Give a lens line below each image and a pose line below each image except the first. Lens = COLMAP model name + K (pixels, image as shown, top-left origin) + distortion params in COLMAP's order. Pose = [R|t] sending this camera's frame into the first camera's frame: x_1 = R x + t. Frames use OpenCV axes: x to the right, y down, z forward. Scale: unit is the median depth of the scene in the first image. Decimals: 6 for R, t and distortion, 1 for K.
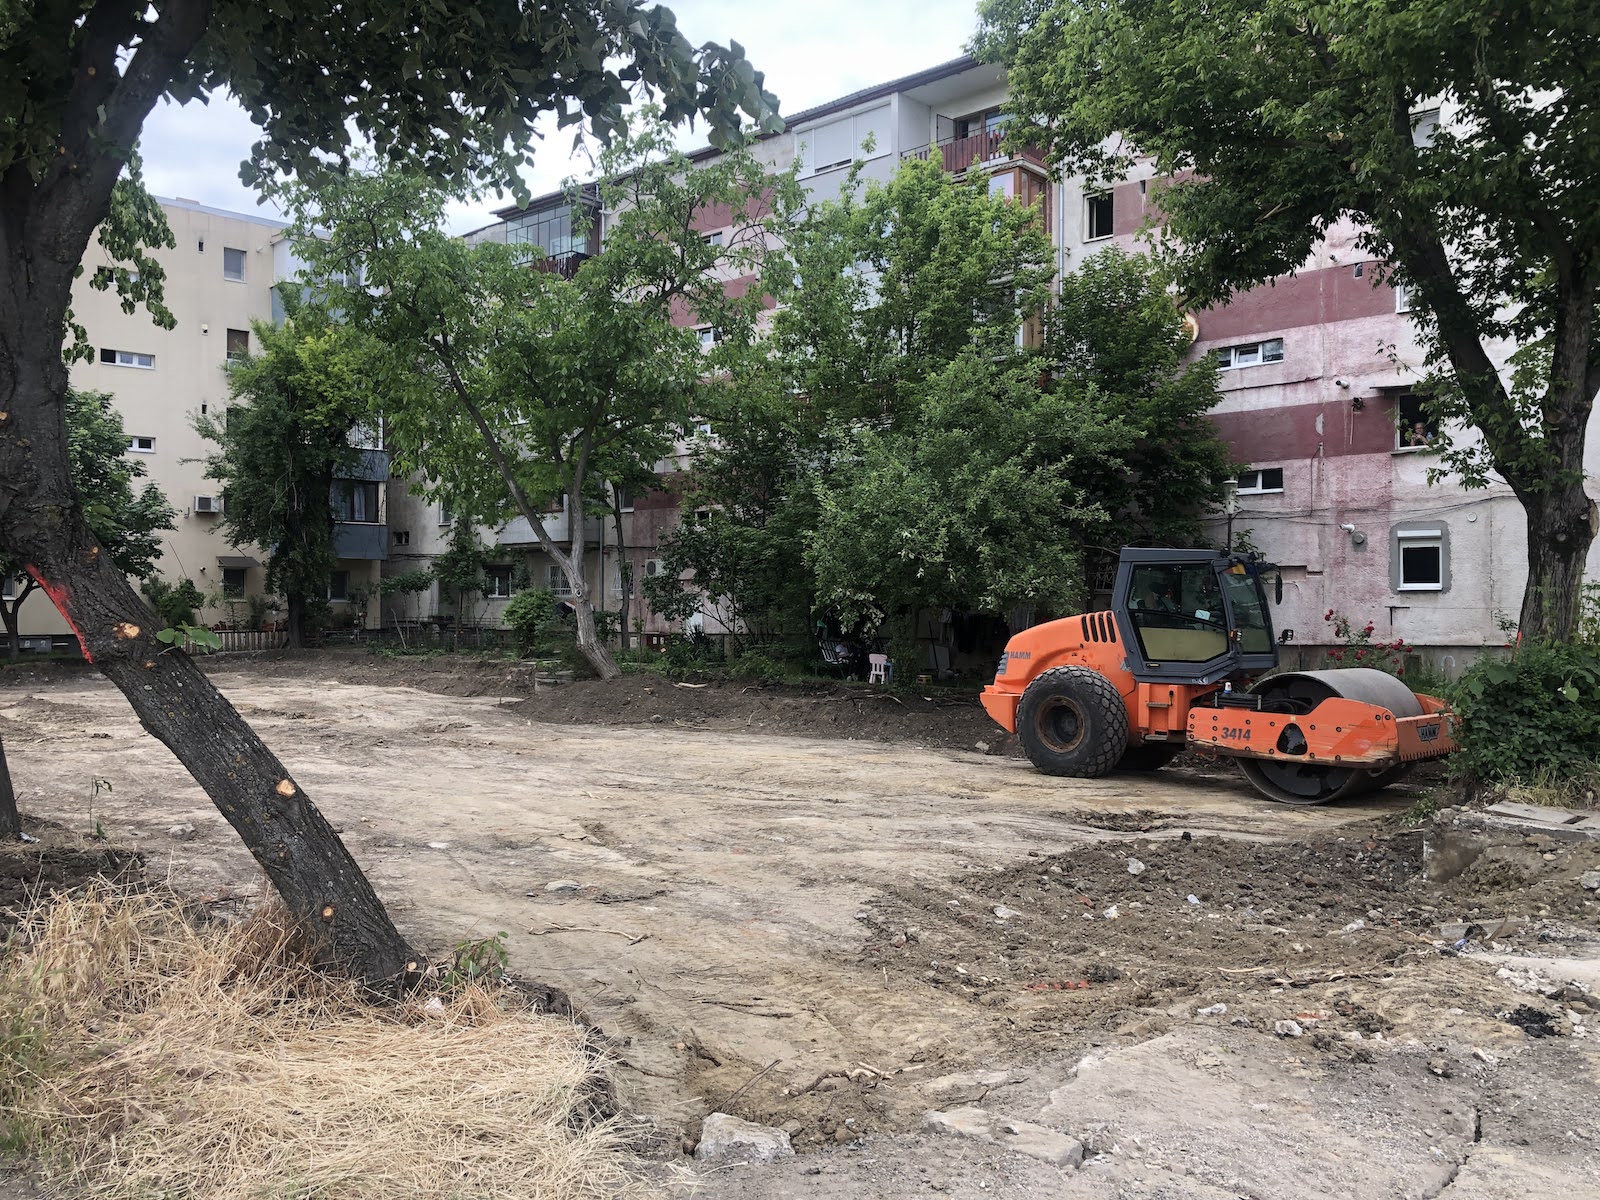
lens RADIAL K [[1311.2, 0, 793.2], [0, 1311.2, 592.1], [0, 0, 1]] dist [0.057853, -0.065432]
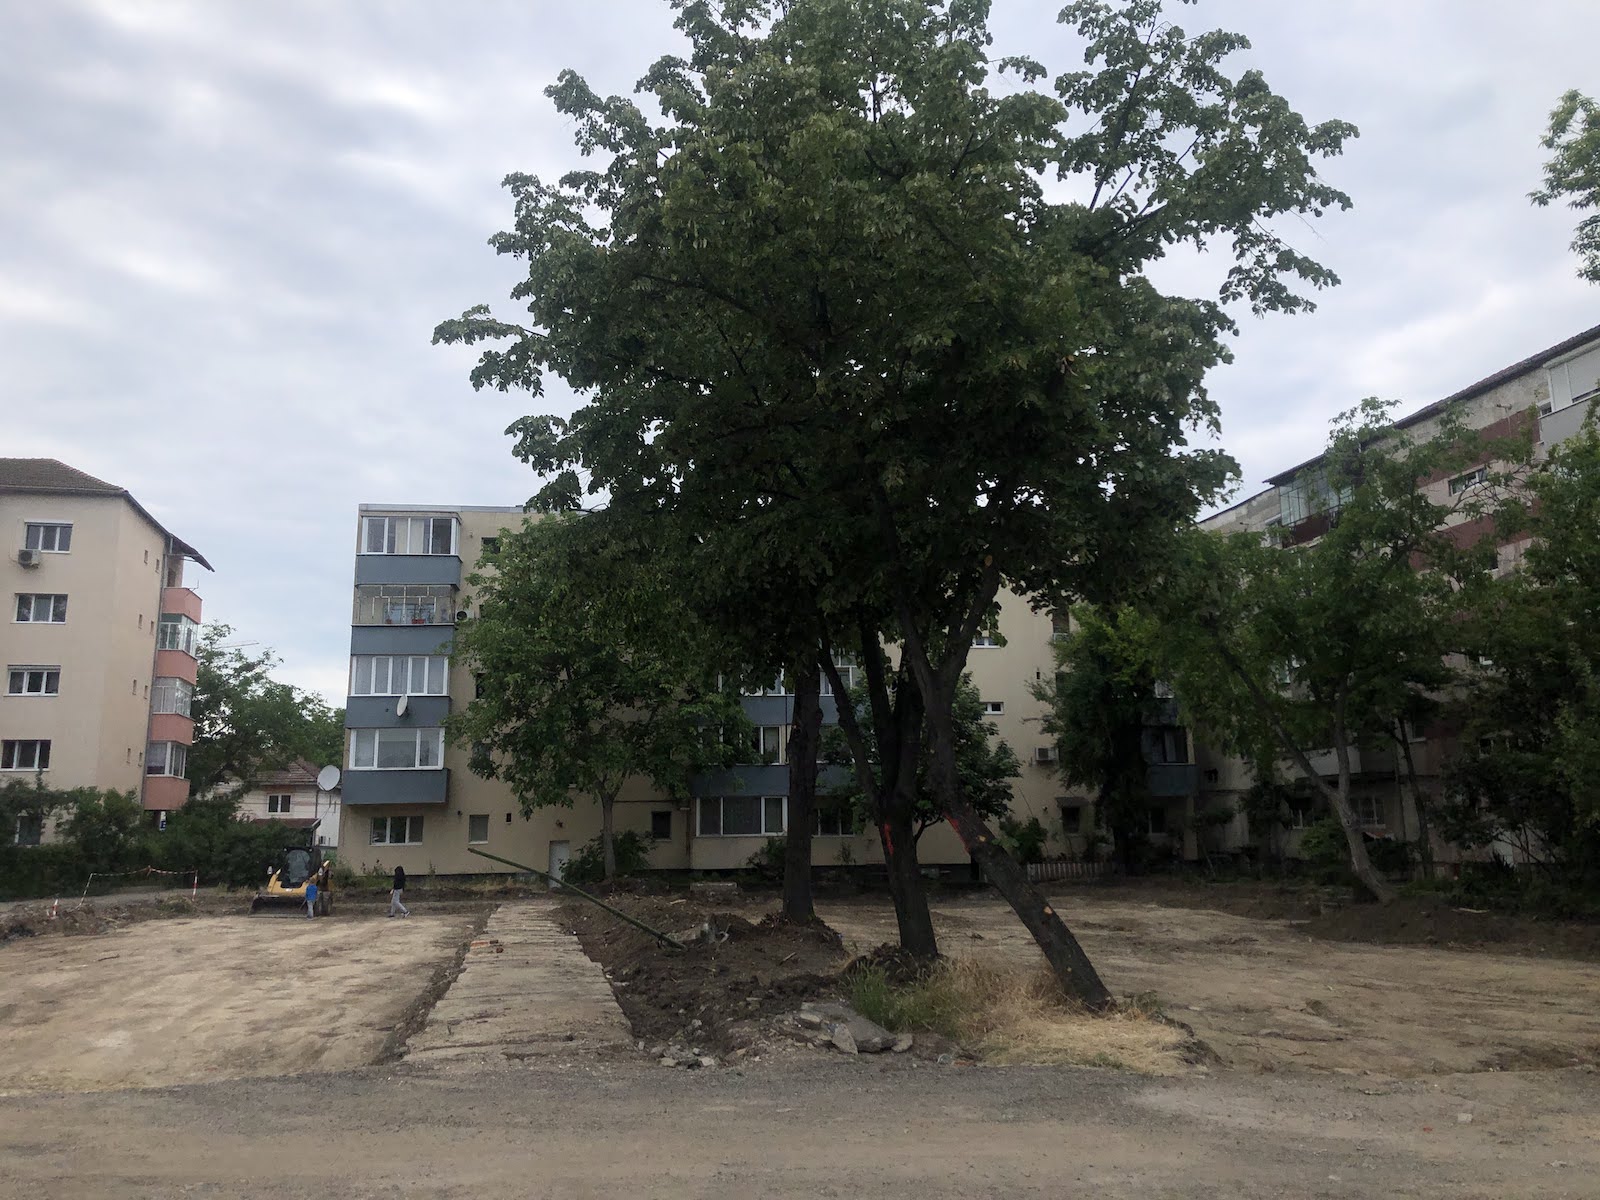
lens RADIAL K [[1311.2, 0, 791.0], [0, 1311.2, 574.9], [0, 0, 1]] dist [0.057853, -0.065432]
pose [[0.816313, -0.128009, -0.563246, 0.117099], [0.019976, 0.980806, -0.193958, 0.003202], [0.577264, 0.147079, 0.803202, -0.223115]]
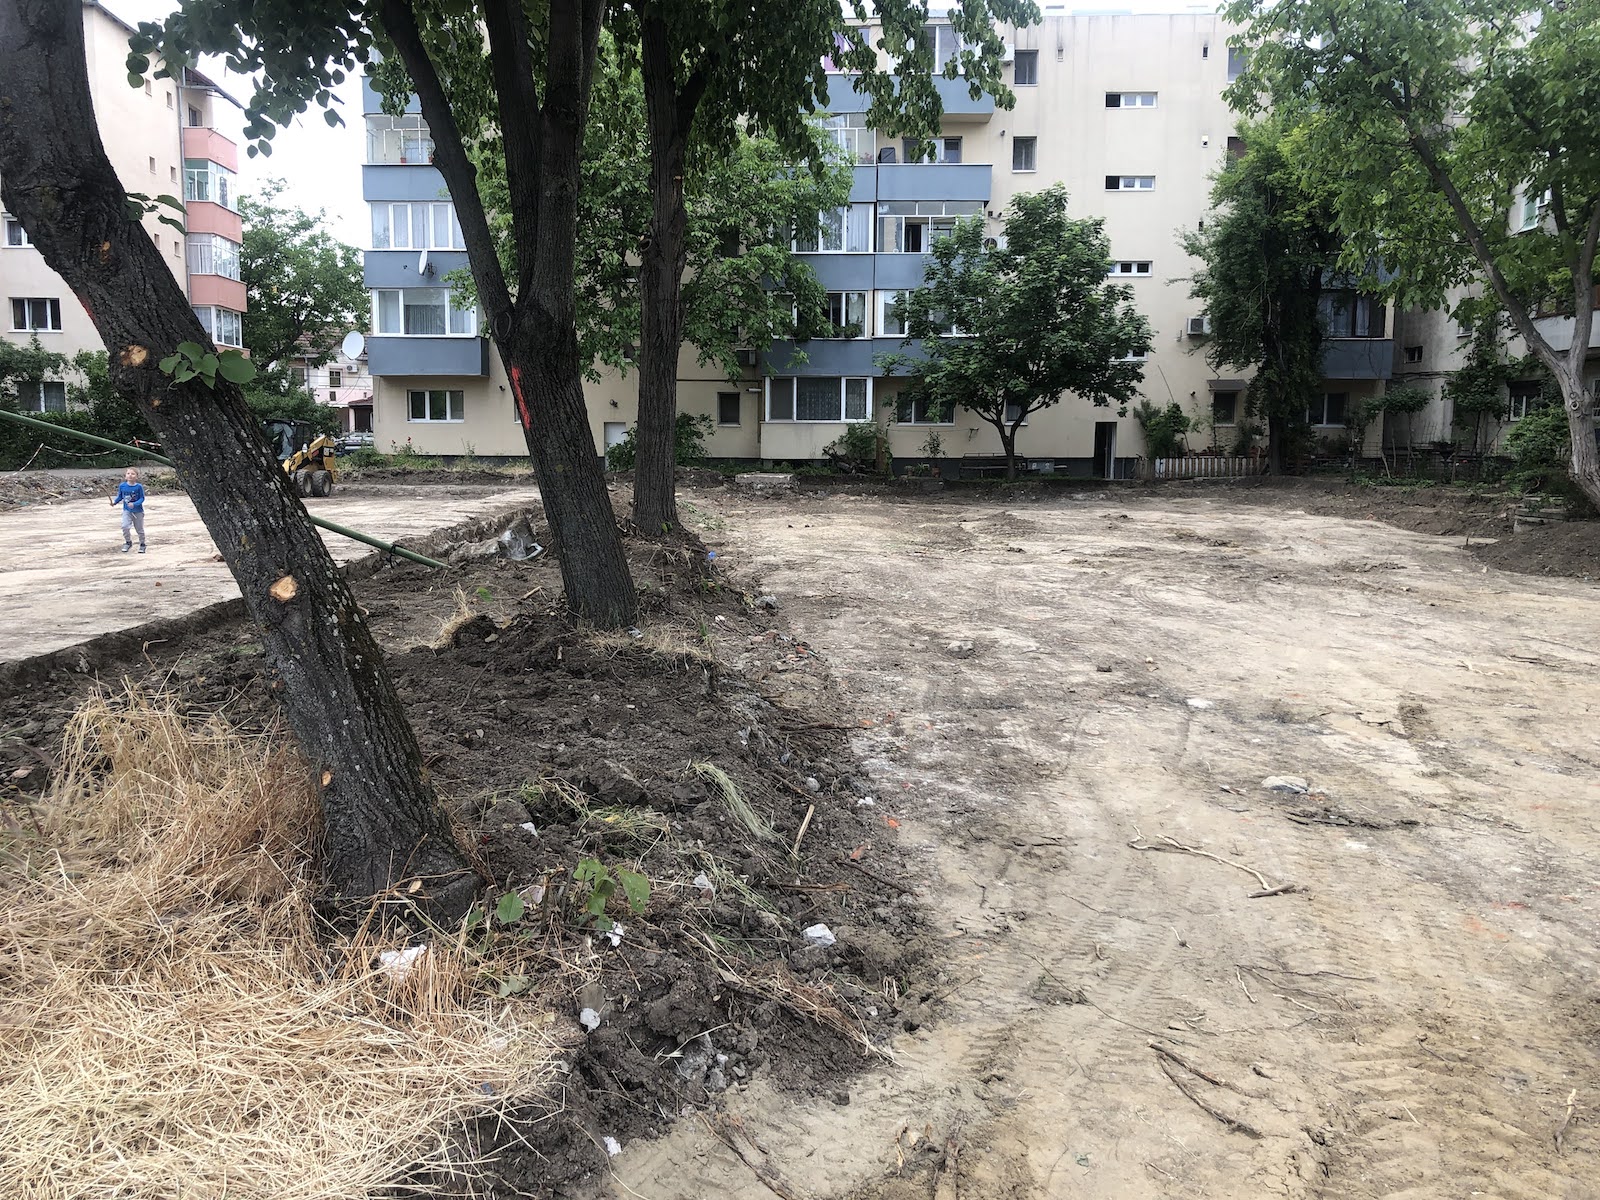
lens RADIAL K [[1311.2, 0, 789.9], [0, 1311.2, 586.2], [0, 0, 1]] dist [0.057853, -0.065432]
pose [[0.718398, 0.081484, -0.690843, 0.052171], [0.002080, 0.992860, 0.119270, 0.013086], [0.695629, -0.087121, 0.713099, 0.136071]]
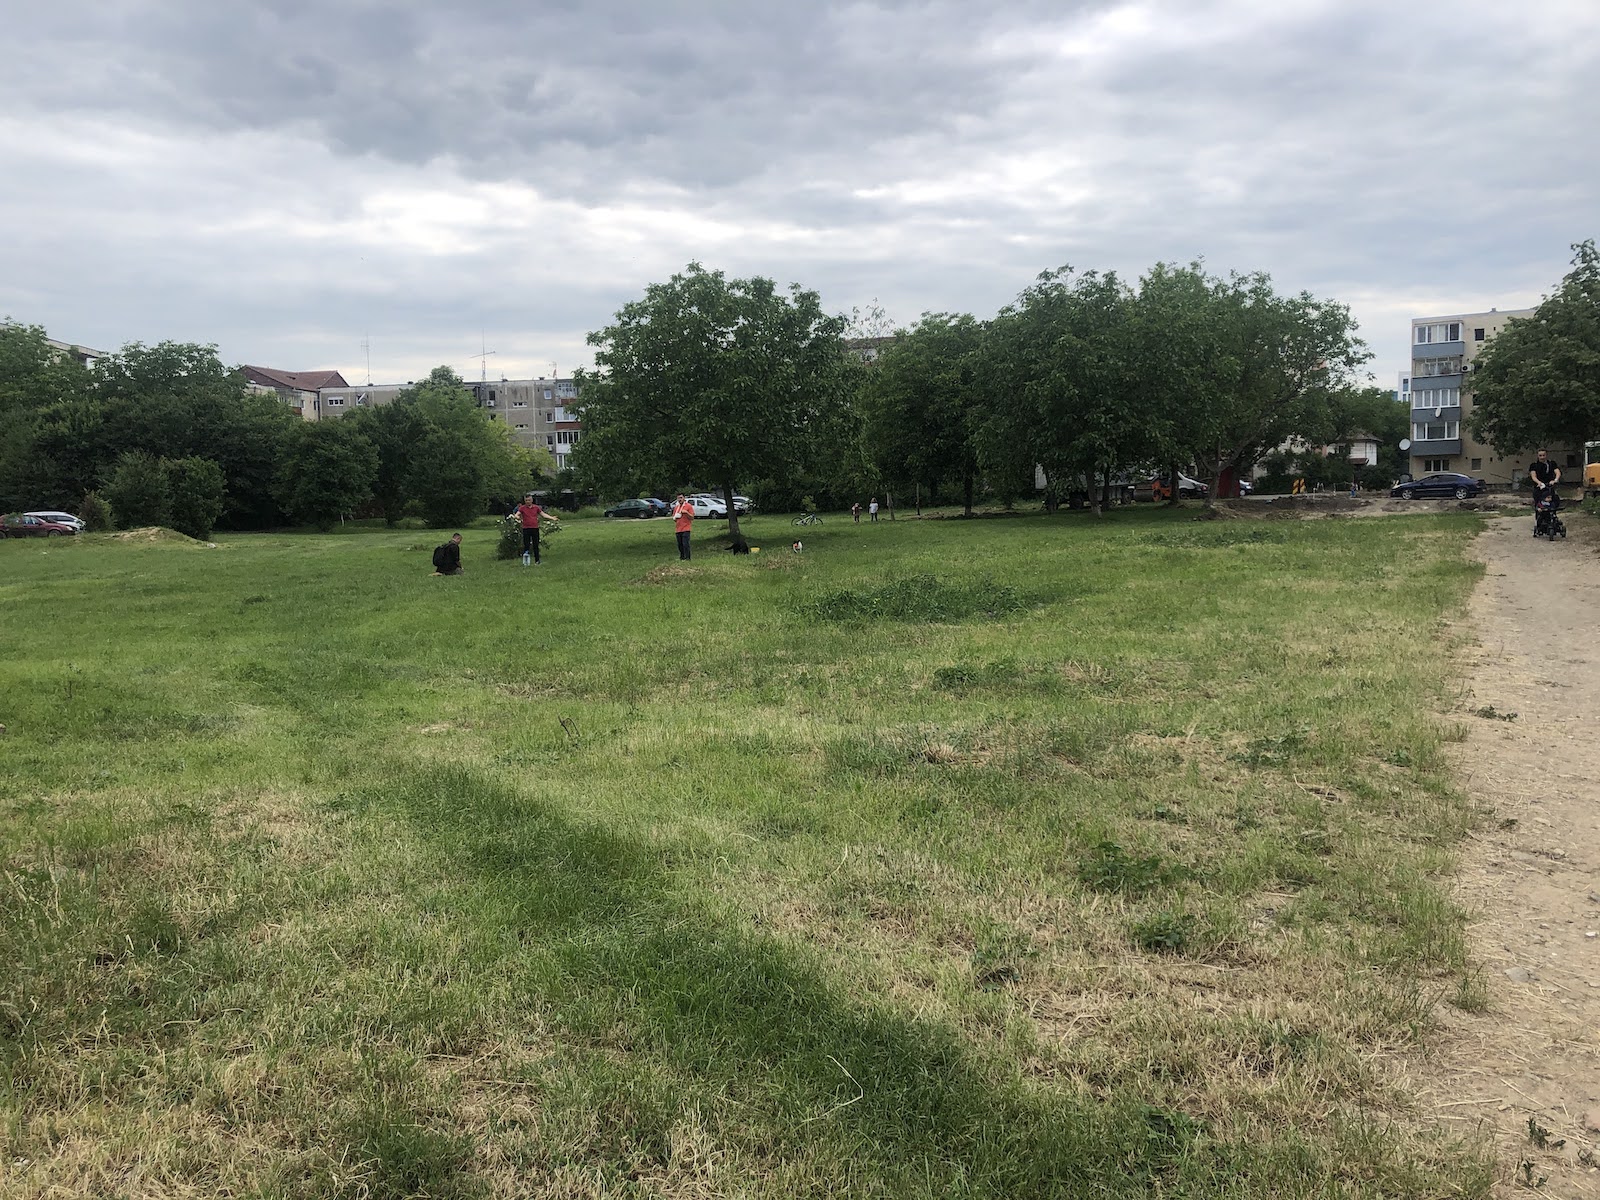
lens RADIAL K [[1311.2, 0, 785.3], [0, 1311.2, 595.2], [0, 0, 1]] dist [0.057853, -0.065432]
pose [[0.269763, 0.064764, -0.960746, 2.280709], [0.039563, 0.996148, 0.078259, -0.019663], [0.962114, -0.059121, 0.266162, -2.320481]]
